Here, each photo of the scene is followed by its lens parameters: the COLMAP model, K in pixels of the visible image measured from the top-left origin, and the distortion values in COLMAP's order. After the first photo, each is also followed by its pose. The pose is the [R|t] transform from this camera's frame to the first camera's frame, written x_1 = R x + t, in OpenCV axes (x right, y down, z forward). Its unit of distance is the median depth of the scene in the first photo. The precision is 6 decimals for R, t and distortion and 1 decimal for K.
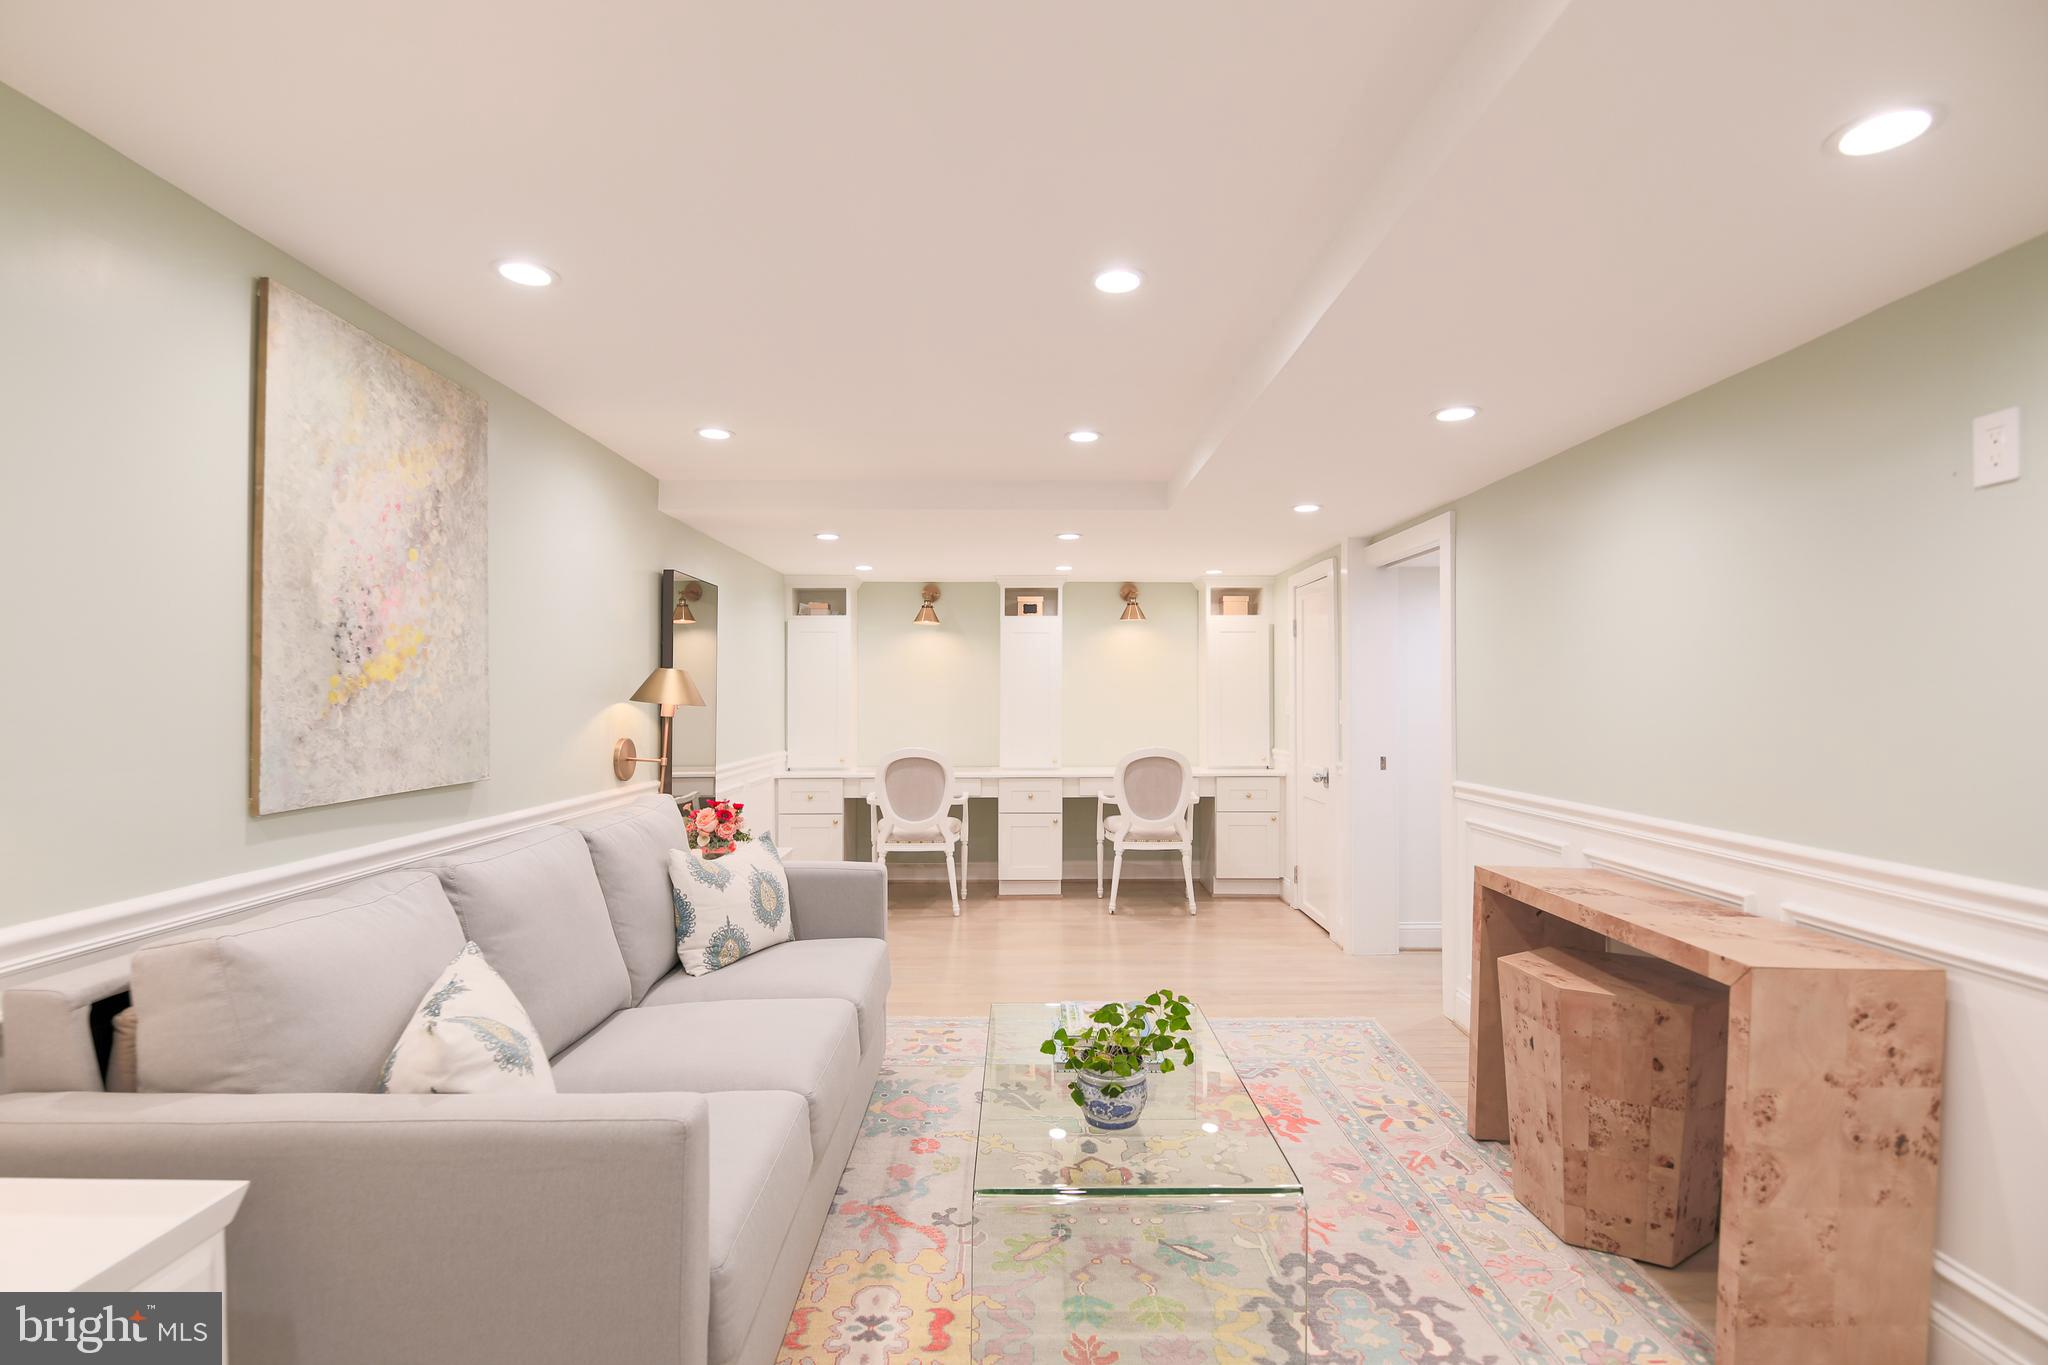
lens RADIAL K [[967.3, 0, 1024.0], [0, 967.3, 682.5], [0, 0, 1]] dist [-0.001920, -0.000781]
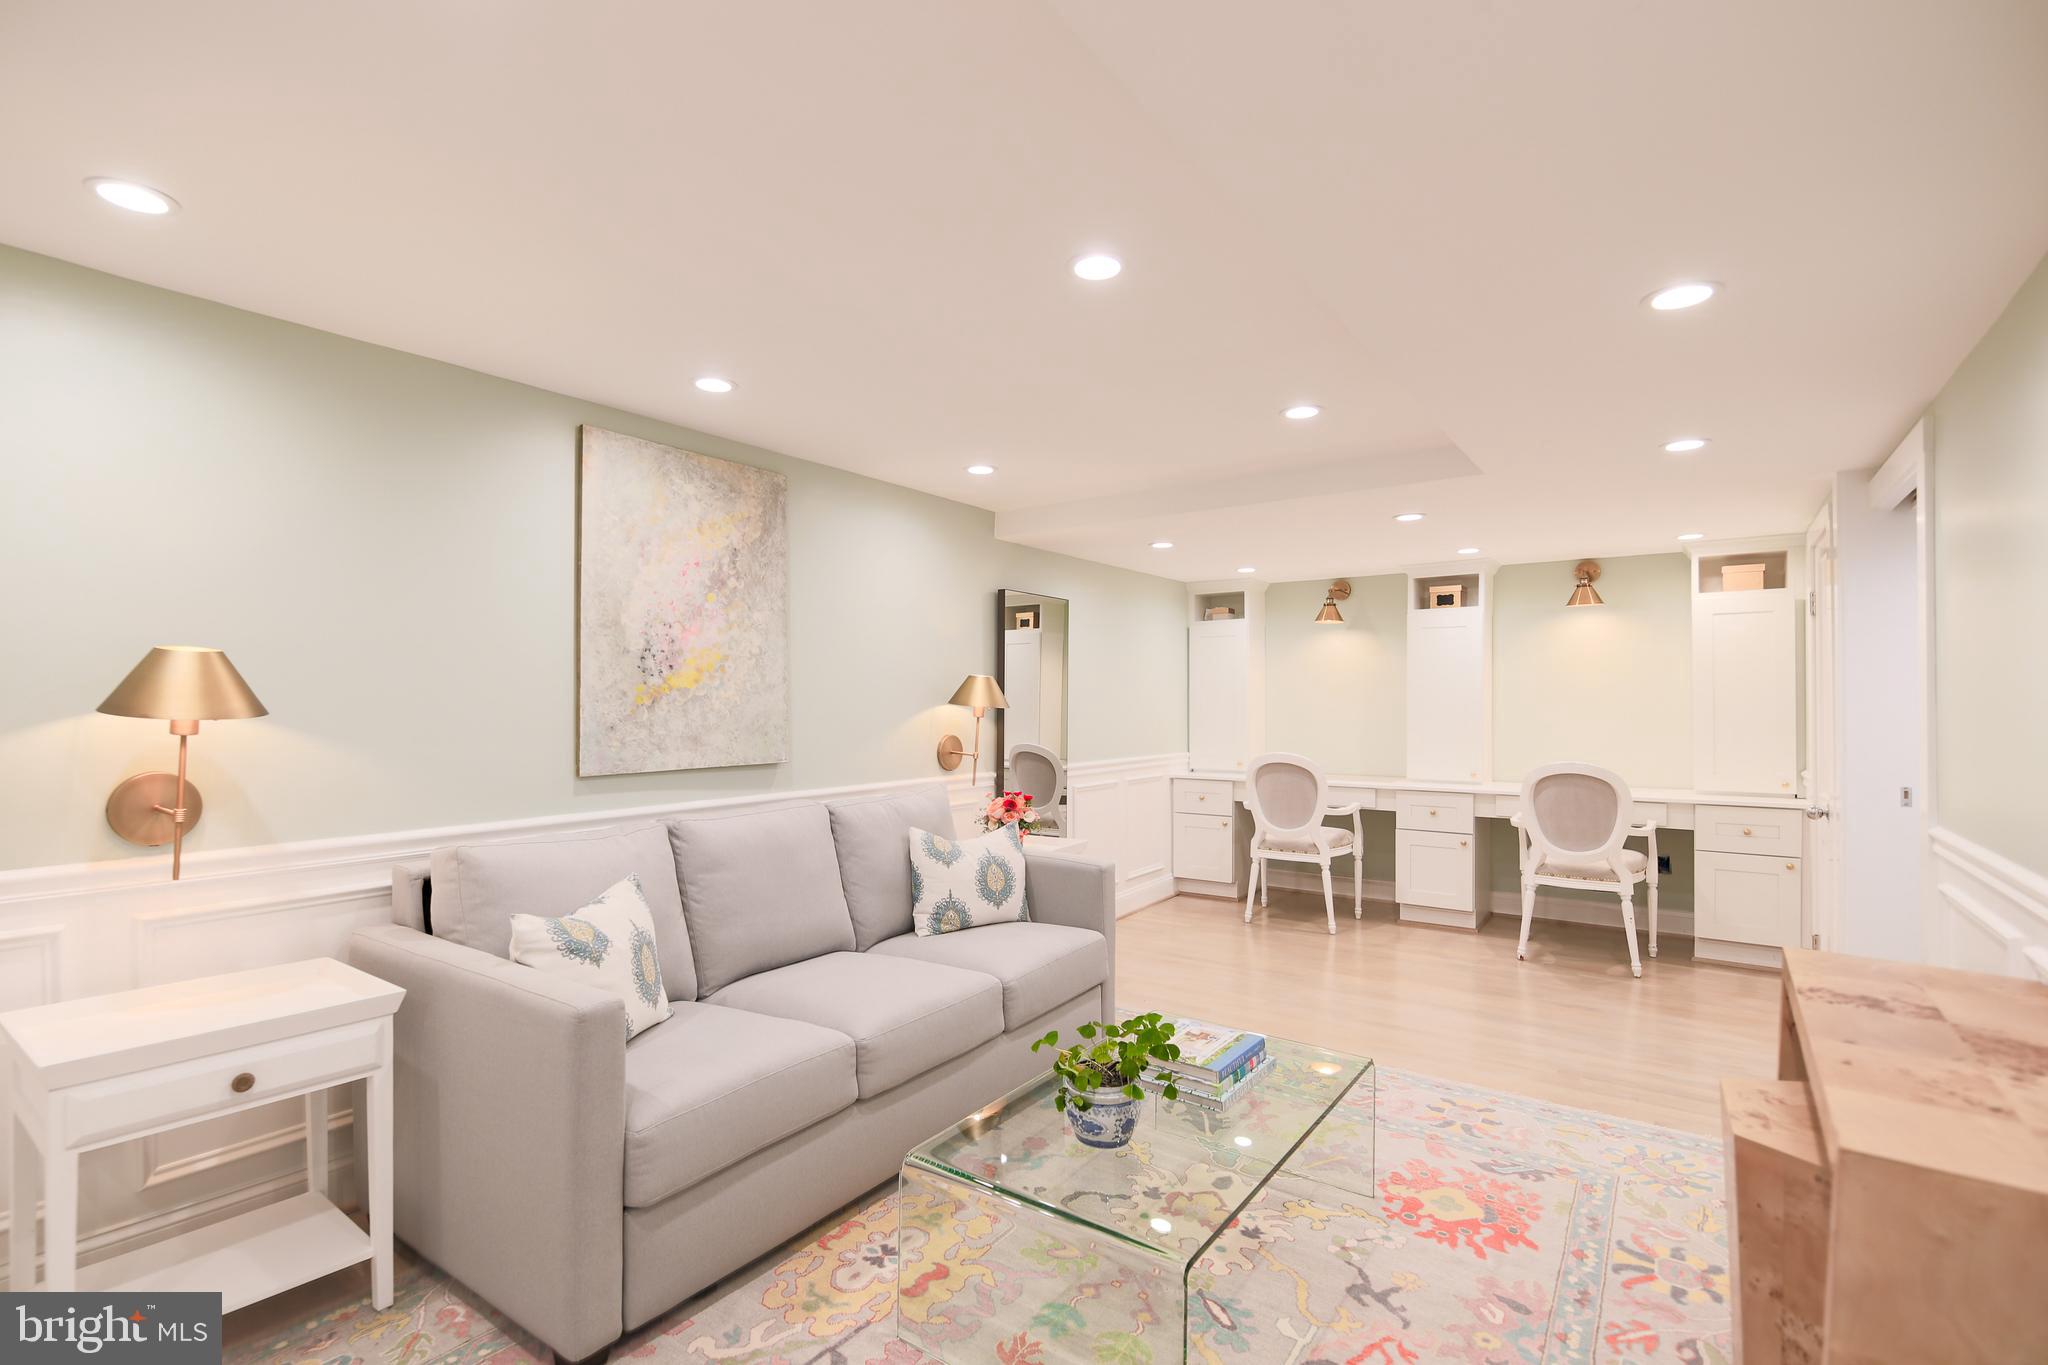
lens RADIAL K [[941.9, 0, 976.3], [0, 941.9, 686.6], [0, 0, 1]] dist [0.001731, -0.009939]
pose [[0.793433, -0.009618, -0.608582, 0.409424], [0.009404, 0.999950, -0.003544, 0.003680], [0.608585, -0.002911, 0.793483, 0.130196]]
